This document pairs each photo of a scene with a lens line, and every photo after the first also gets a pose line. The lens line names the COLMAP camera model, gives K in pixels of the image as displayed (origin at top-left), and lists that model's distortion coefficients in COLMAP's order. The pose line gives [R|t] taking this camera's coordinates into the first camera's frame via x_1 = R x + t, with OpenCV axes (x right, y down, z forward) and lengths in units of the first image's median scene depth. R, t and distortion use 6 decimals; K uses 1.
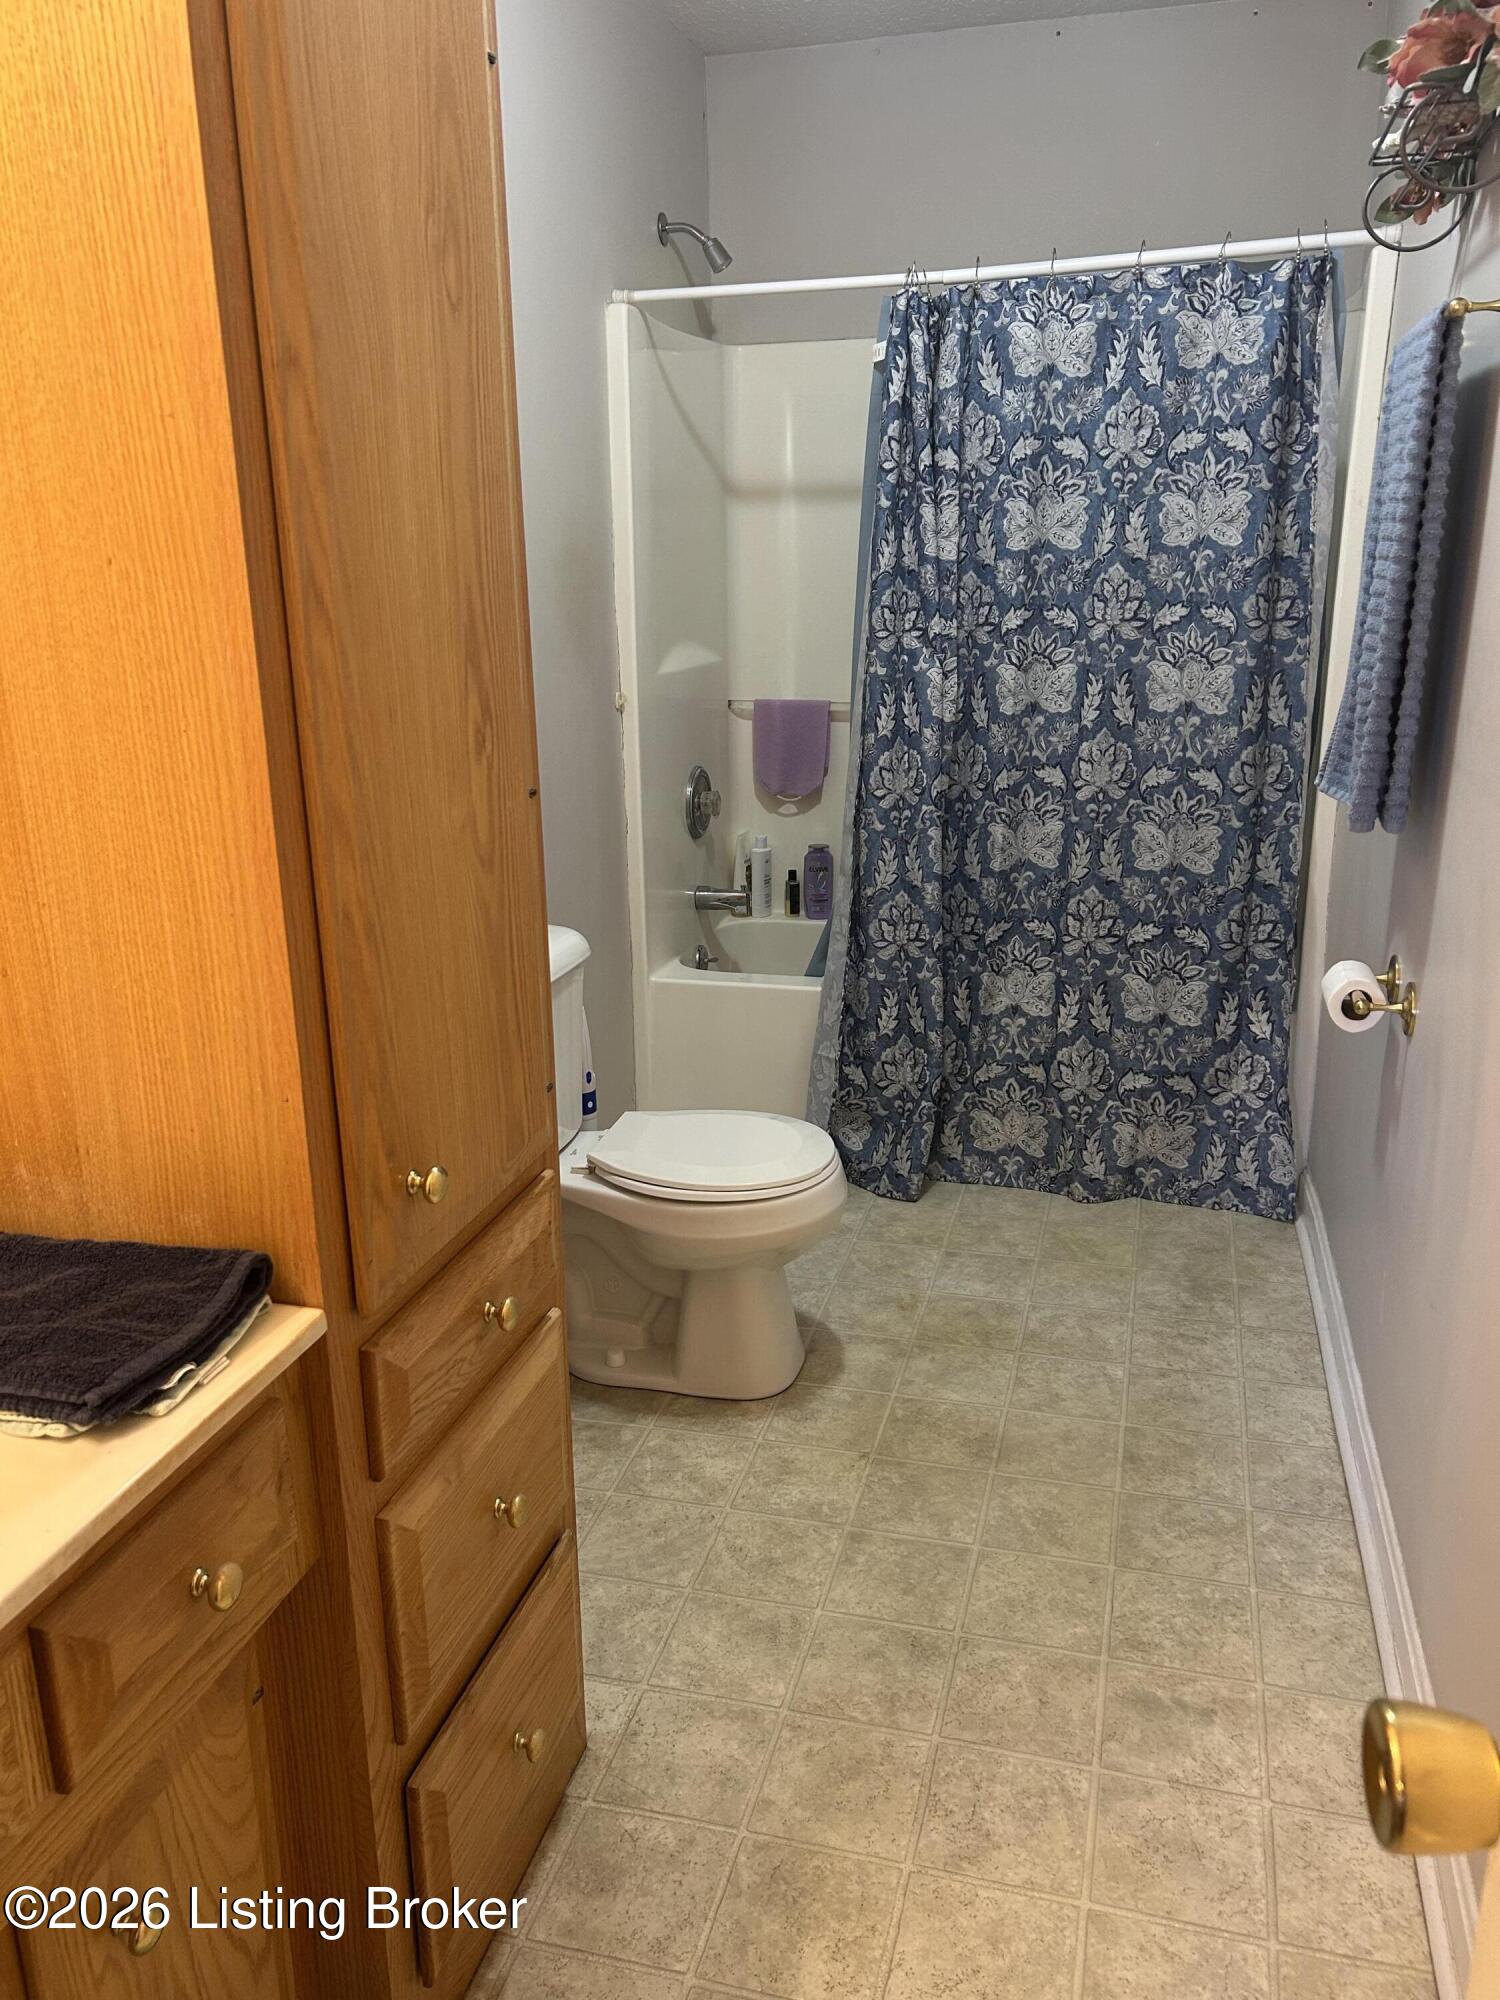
lens RADIAL K [[1536.9, 0, 750.0], [0, 1536.9, 1000.0], [0, 0, 1]] dist [0.108805, -0.129234]
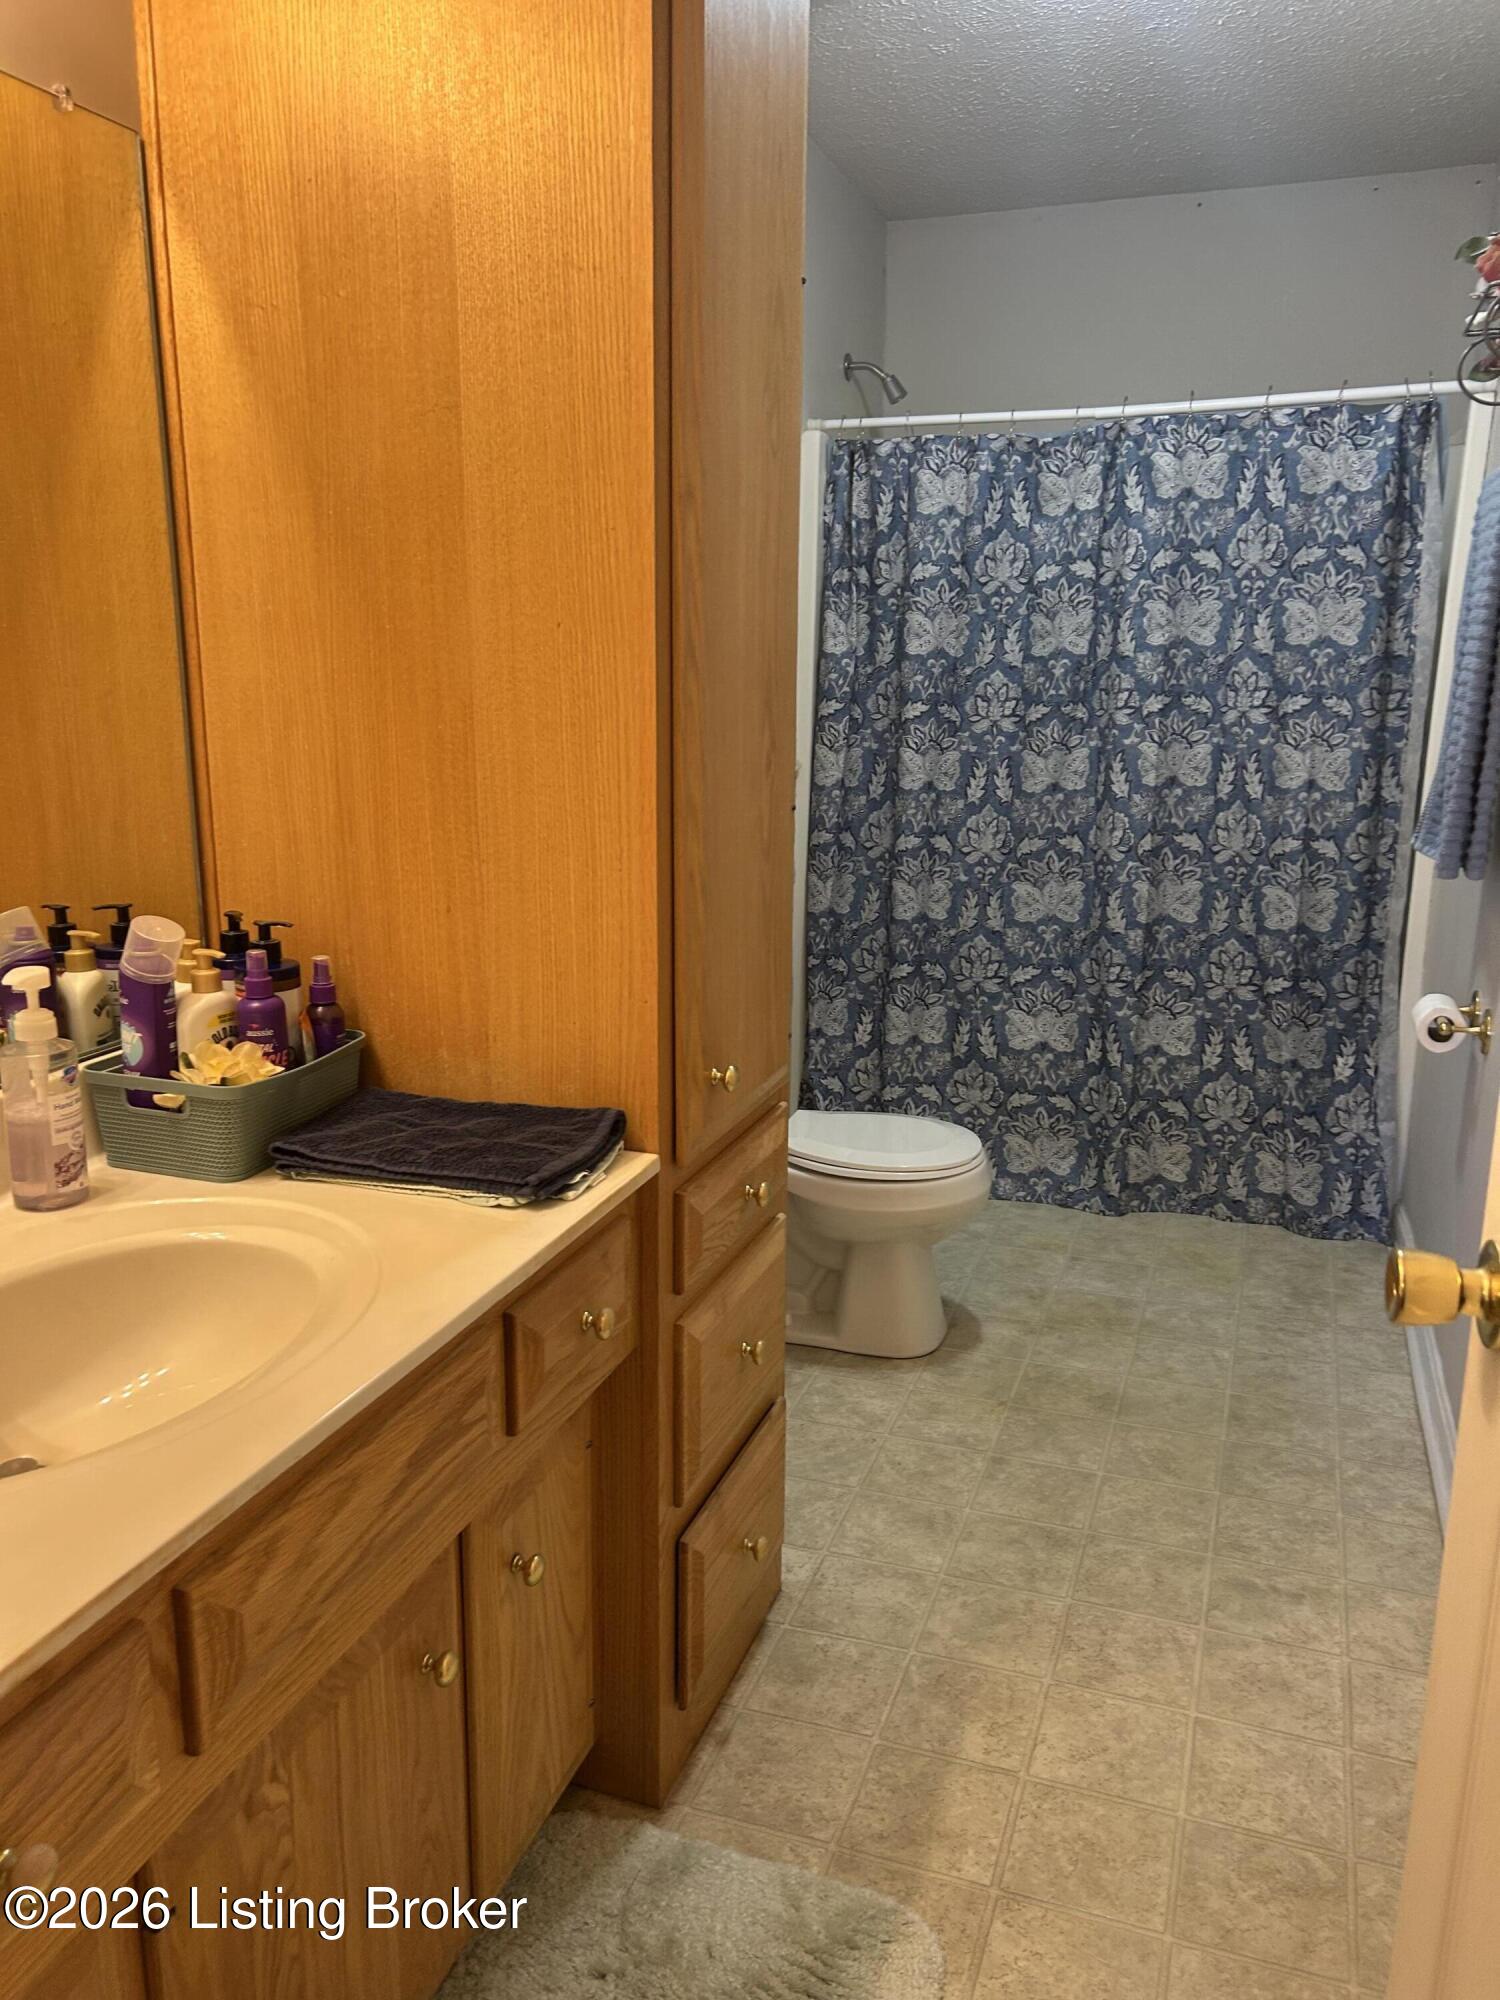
lens RADIAL K [[1519.6, 0, 763.6], [0, 1519.6, 1005.6], [0, 0, 1]] dist [0.102259, -0.120434]
pose [[0.997503, 0.038588, -0.059153, -0.057229], [-0.041637, 0.997819, -0.051214, 0.072353], [0.057048, 0.053549, 0.996934, -0.206345]]
